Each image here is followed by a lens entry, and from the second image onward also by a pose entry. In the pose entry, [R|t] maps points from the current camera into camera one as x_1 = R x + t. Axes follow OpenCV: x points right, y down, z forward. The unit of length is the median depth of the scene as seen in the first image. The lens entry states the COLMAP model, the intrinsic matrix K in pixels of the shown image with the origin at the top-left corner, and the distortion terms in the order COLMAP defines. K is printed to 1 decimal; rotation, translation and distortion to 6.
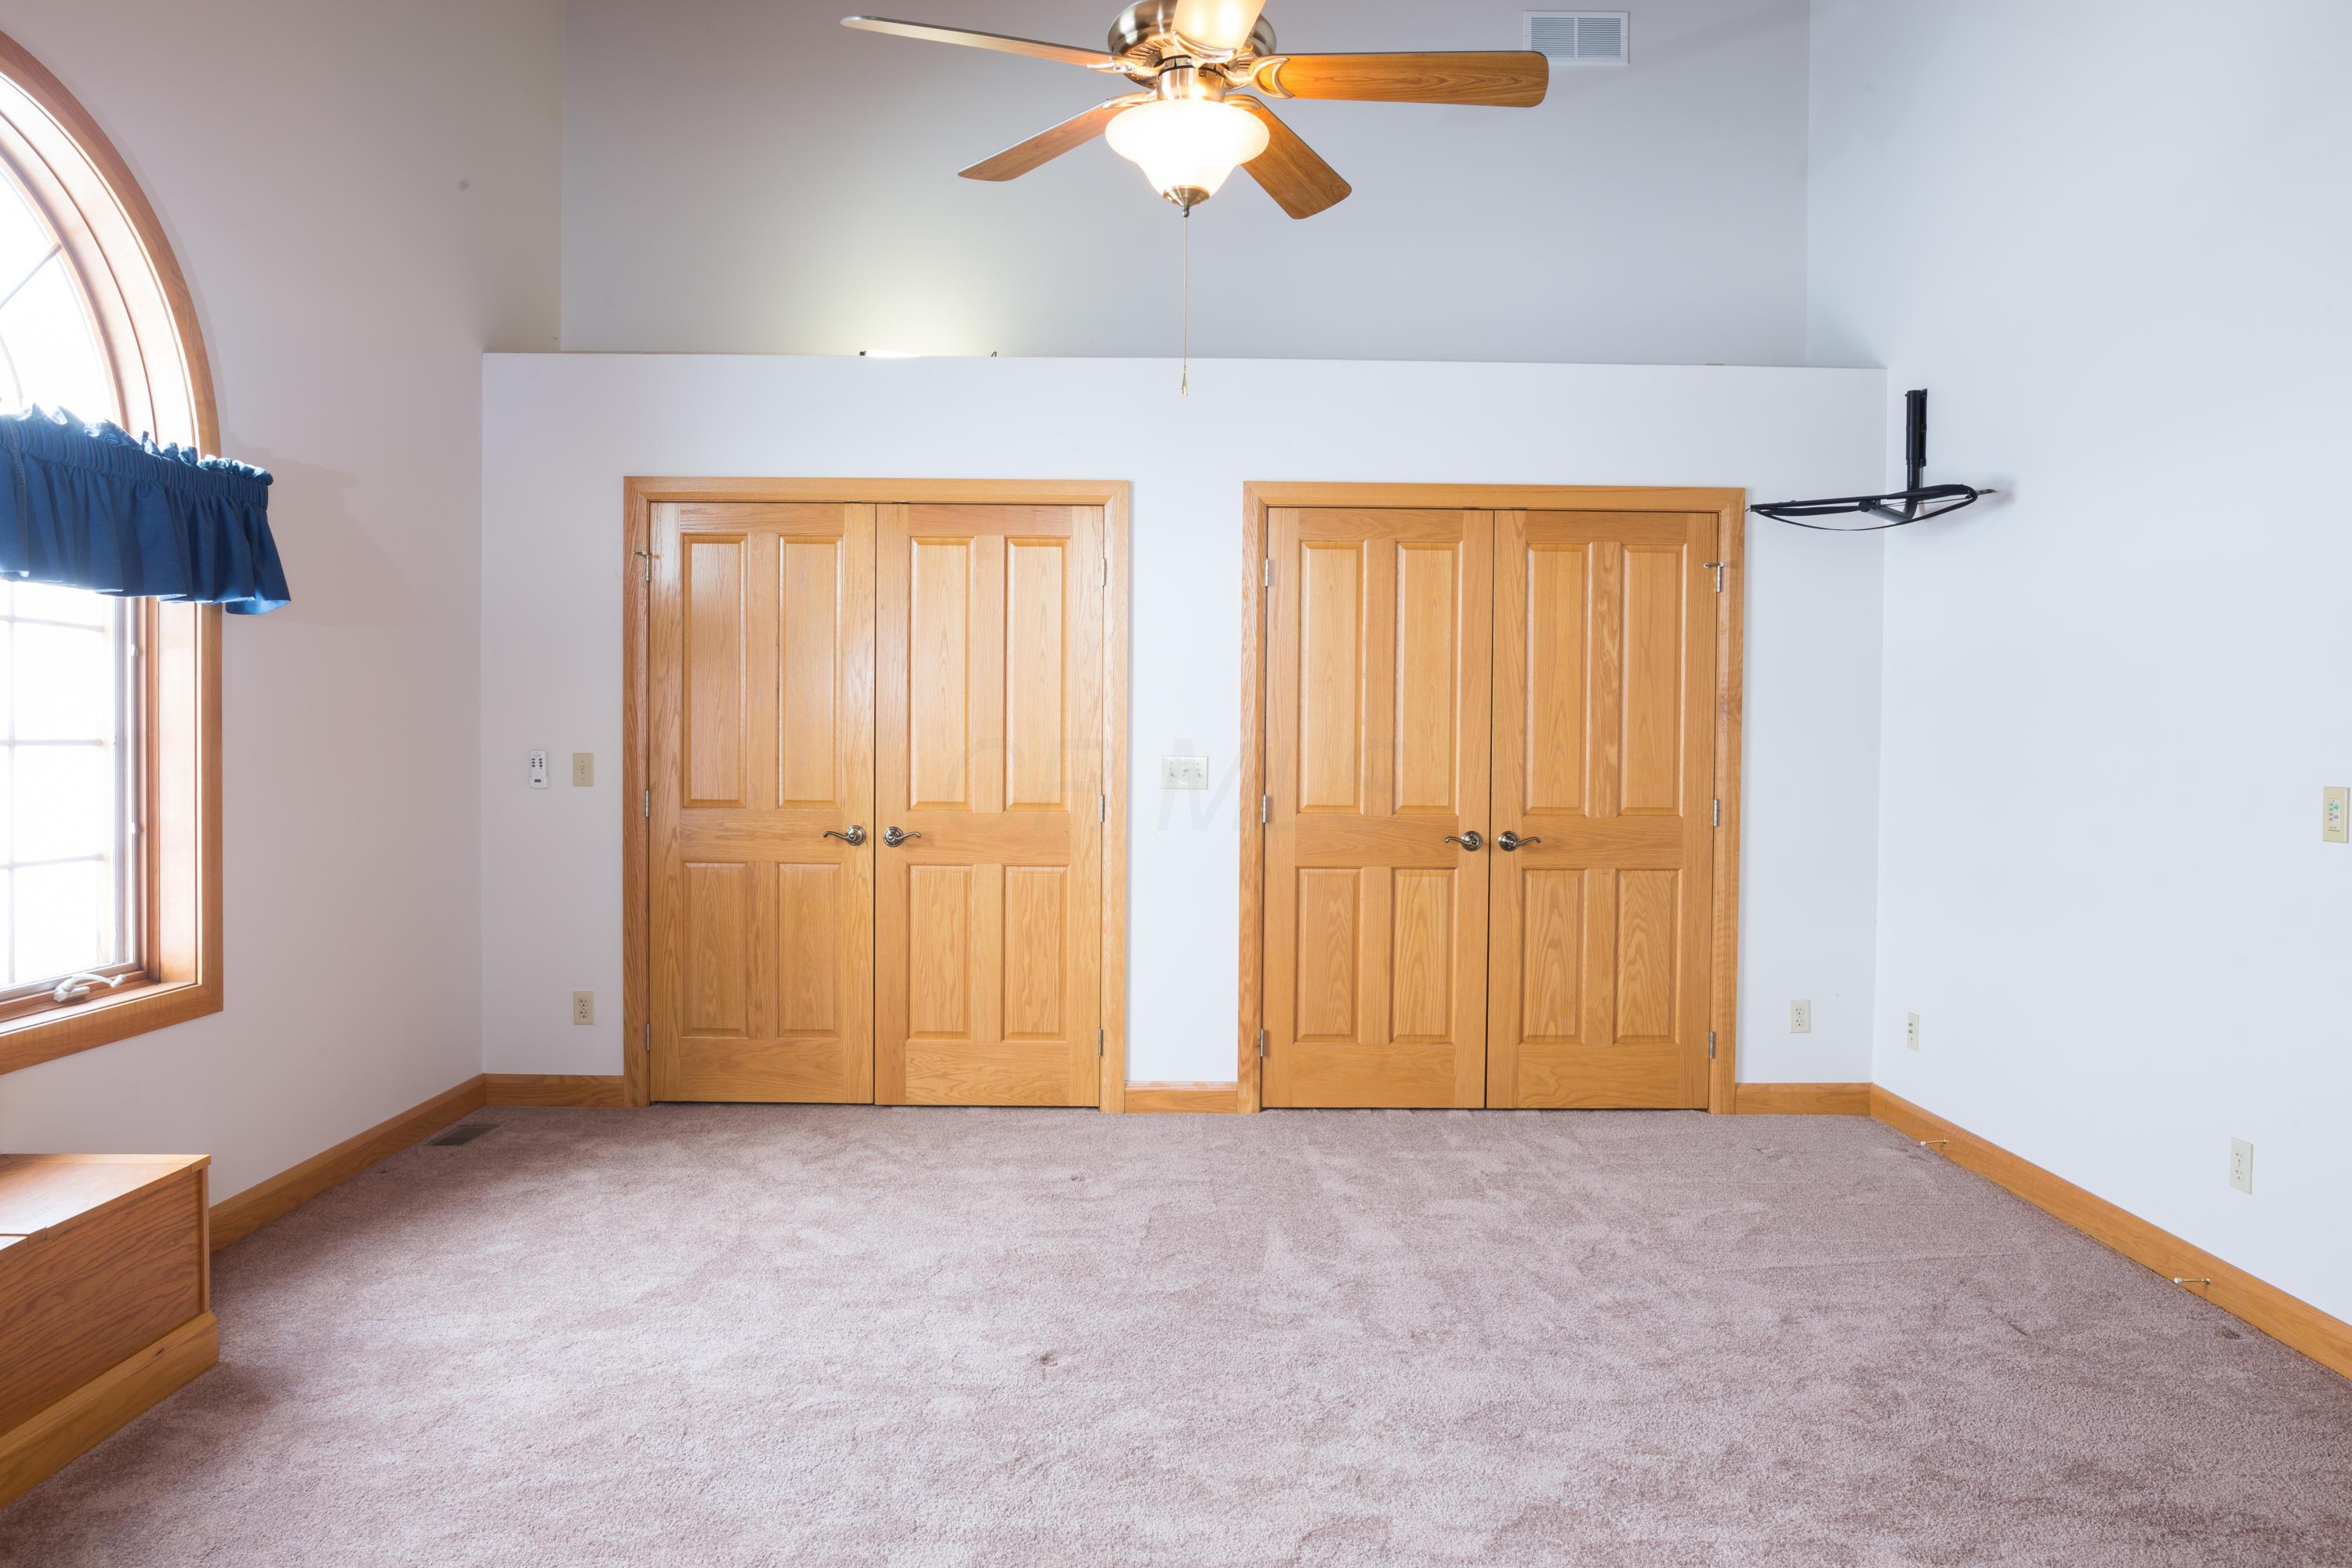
lens RADIAL K [[1629.2, 0, 1172.4], [0, 1629.2, 775.0], [0, 0, 1]] dist [-0.050062, 0.042507]
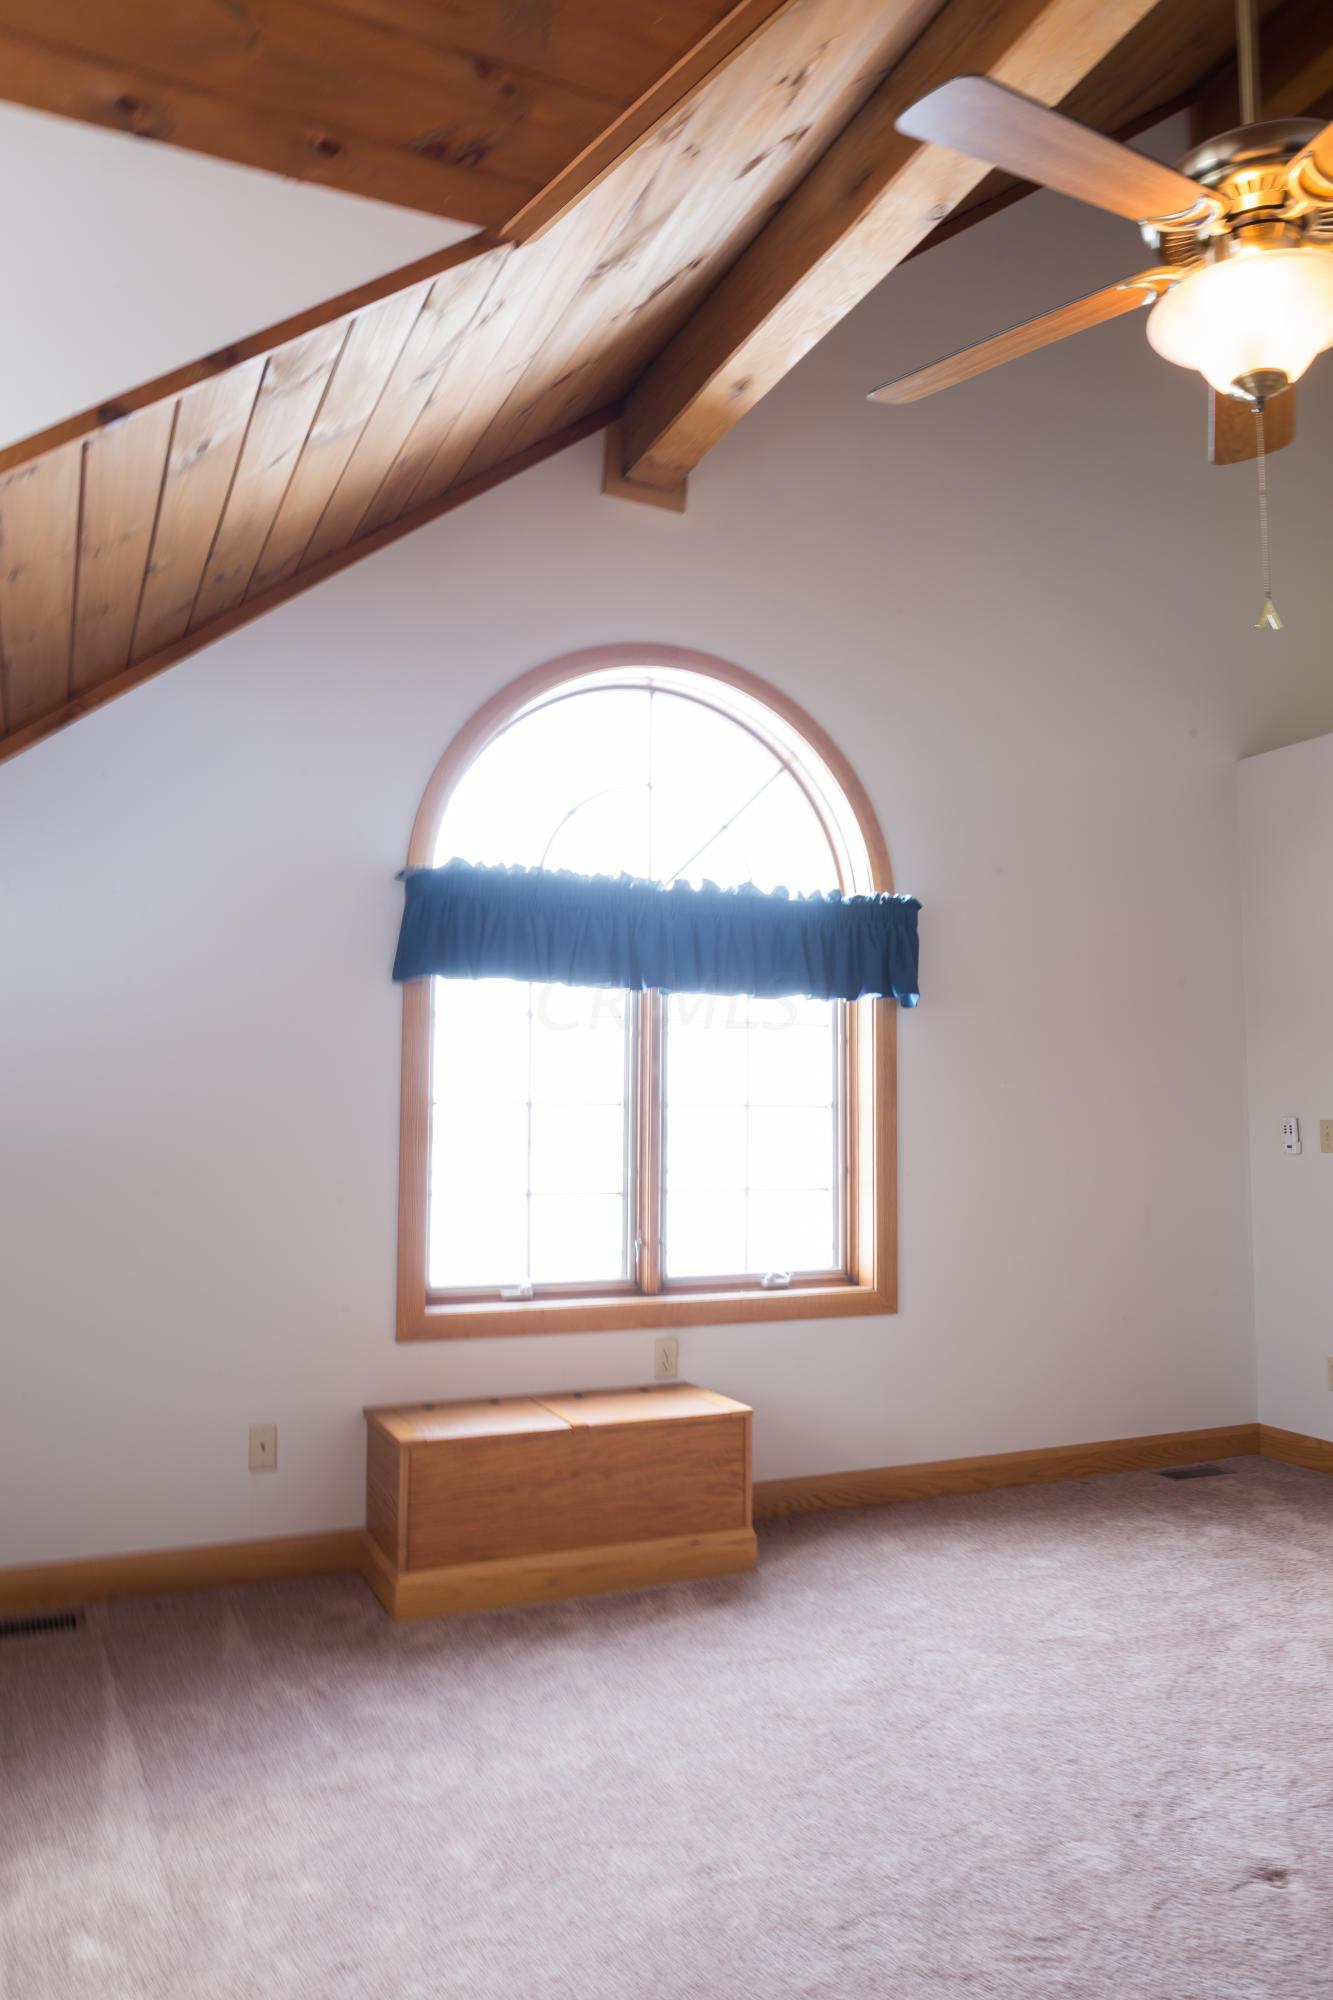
lens RADIAL K [[1385.4, 0, 666.5], [0, 1385.4, 1000.0], [0, 0, 1]] dist [-0.050062, 0.042507]
pose [[0.400970, -0.084448, -0.912190, 0.384905], [-0.025203, 0.994348, -0.103132, 0.015392], [0.915744, 0.064343, 0.396576, 0.389020]]
